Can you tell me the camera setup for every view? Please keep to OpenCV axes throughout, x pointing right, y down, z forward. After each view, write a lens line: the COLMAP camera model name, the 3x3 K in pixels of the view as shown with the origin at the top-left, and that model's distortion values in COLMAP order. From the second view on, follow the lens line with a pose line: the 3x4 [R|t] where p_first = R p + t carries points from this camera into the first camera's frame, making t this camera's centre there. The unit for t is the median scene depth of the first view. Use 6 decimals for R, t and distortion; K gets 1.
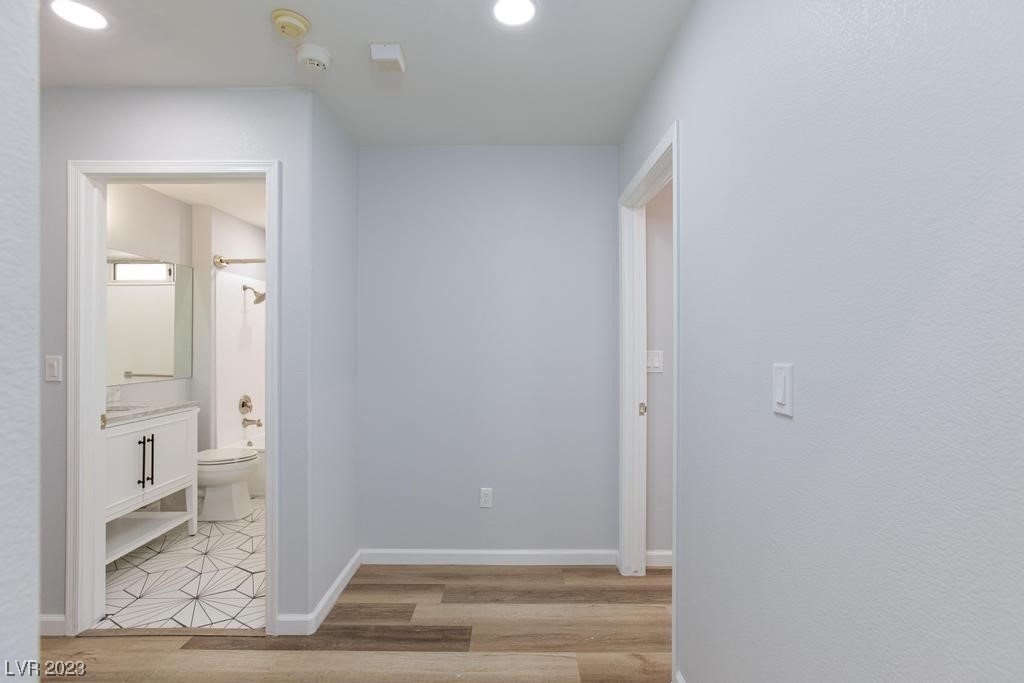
lens RADIAL K [[475.3, 0, 507.5], [0, 475.3, 339.5], [0, 0, 1]] dist [-0.001711, 0.000277]
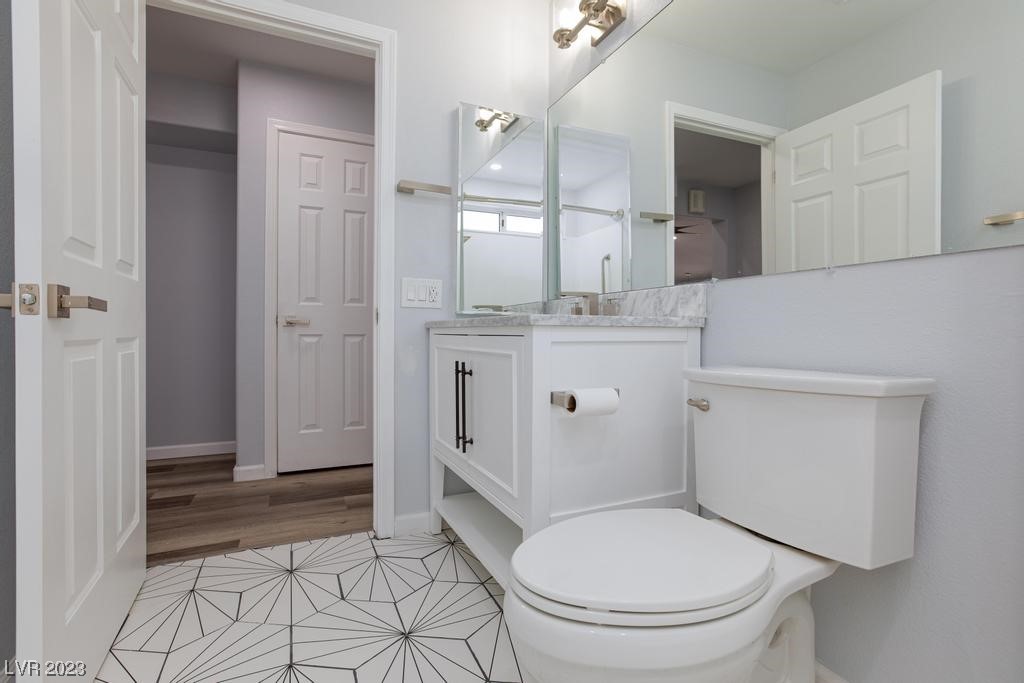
lens RADIAL K [[475.3, 0, 507.5], [0, 475.3, 339.5], [0, 0, 1]] dist [-0.001711, 0.000277]
pose [[-0.903915, 0.002613, -0.427704, -0.353472], [0.002985, 0.999996, -0.000197, 0.109688], [0.427701, -0.001455, -0.903919, 0.971722]]
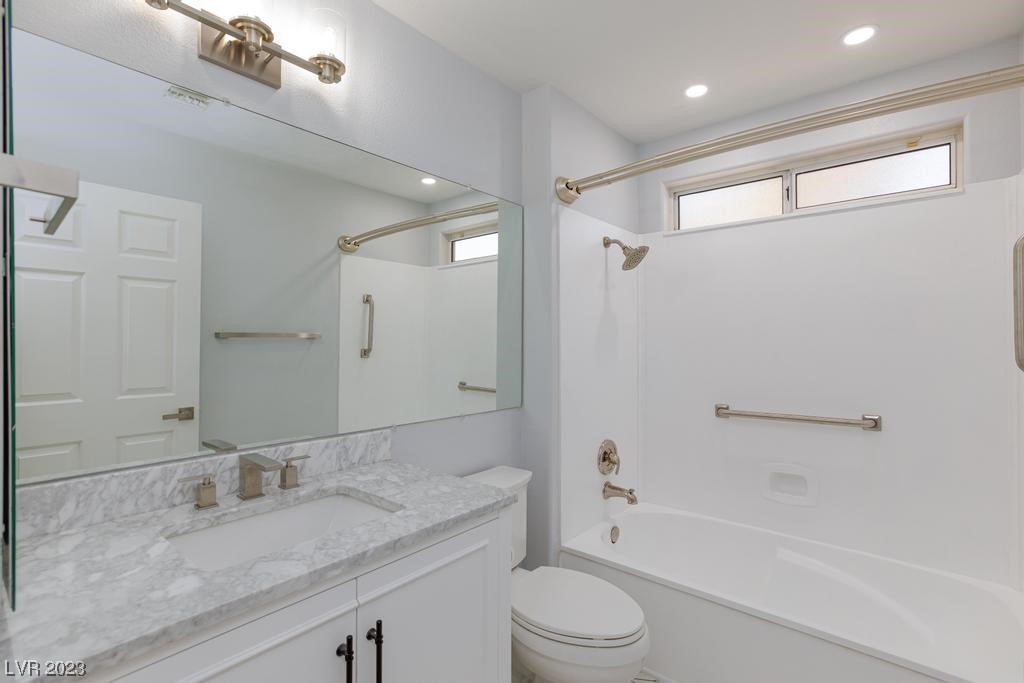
lens RADIAL K [[475.3, 0, 507.5], [0, 475.3, 339.5], [0, 0, 1]] dist [-0.001711, 0.000277]
pose [[0.773226, -0.002510, -0.634126, -0.298595], [0.001485, 0.999997, -0.002148, 0.002878], [0.634129, 0.000719, 0.773227, 0.512253]]
